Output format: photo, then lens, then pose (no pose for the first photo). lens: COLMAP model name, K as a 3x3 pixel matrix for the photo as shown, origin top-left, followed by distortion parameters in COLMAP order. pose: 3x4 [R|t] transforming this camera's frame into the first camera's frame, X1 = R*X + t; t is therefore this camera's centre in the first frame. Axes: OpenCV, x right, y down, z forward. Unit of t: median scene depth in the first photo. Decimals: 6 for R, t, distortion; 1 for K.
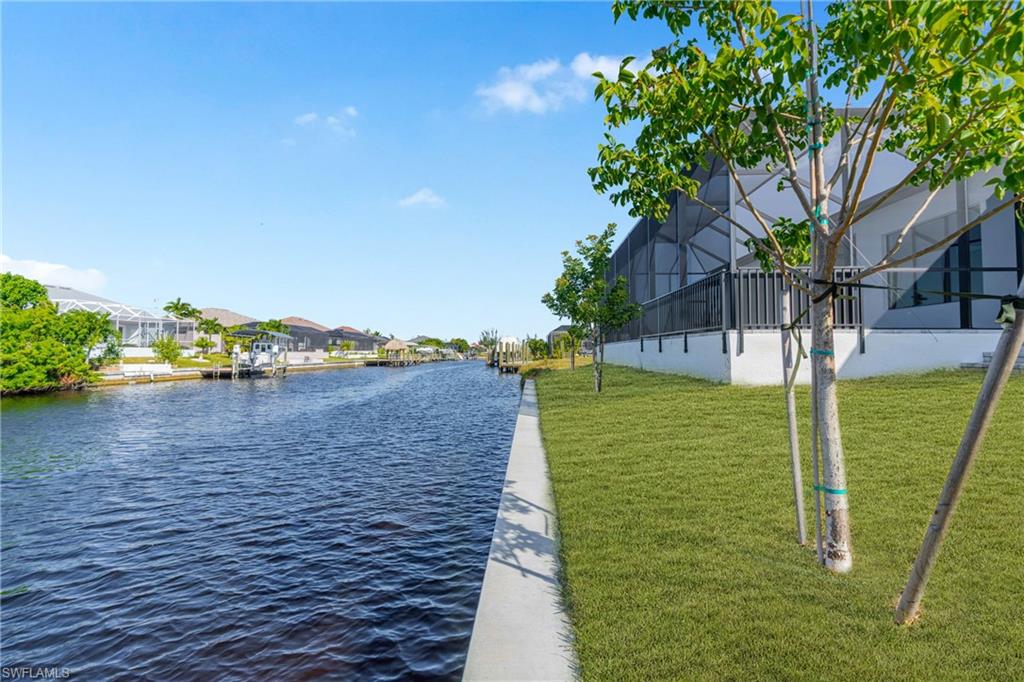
lens RADIAL K [[498.6, 0, 512.4], [0, 498.6, 348.2], [0, 0, 1]] dist [-0.000138, -0.000700]
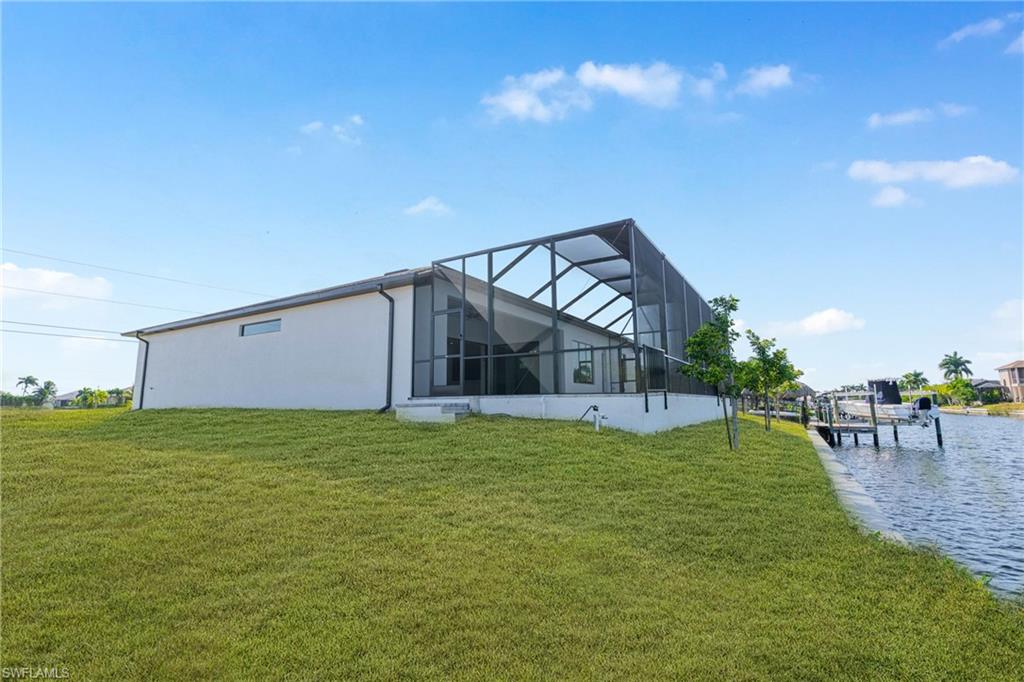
lens RADIAL K [[498.6, 0, 522.1], [0, 498.6, 357.8], [0, 0, 1]] dist [-0.000138, -0.000700]
pose [[0.999993, 0.000532, 0.003819, 0.592537], [-0.000536, 0.999999, 0.001007, 0.017332], [-0.003819, -0.001009, 0.999992, 0.034474]]
